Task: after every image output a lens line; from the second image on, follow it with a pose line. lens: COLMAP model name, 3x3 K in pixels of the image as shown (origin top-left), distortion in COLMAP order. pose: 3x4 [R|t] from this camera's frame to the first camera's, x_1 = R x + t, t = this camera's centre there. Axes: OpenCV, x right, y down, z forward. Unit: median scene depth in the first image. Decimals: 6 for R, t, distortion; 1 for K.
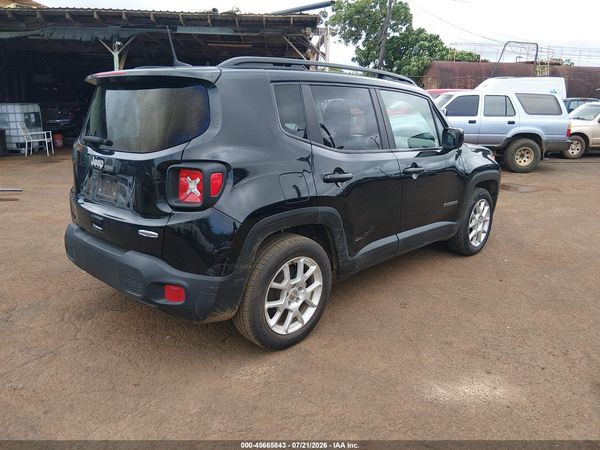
lens RADIAL K [[462.9, 0, 301.5], [0, 462.9, 228.8], [0, 0, 1]] dist [0.043367, -0.027358]
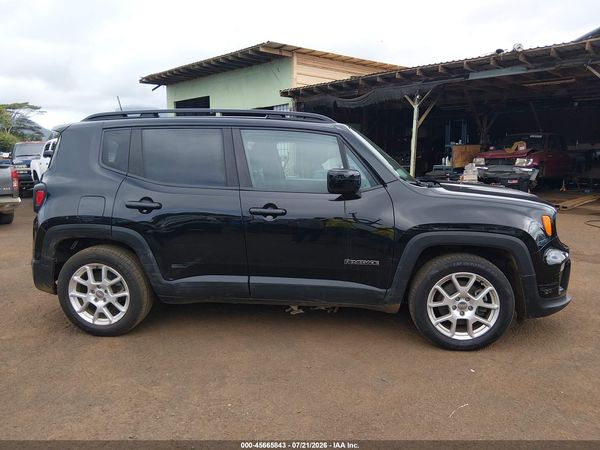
lens RADIAL K [[462.9, 0, 304.8], [0, 462.9, 223.4], [0, 0, 1]] dist [0.043367, -0.027358]
pose [[0.620739, 0.108205, -0.776514, 1.254075], [-0.192555, 0.981135, -0.017209, -0.126298], [0.760003, 0.160204, 0.629865, 0.589550]]
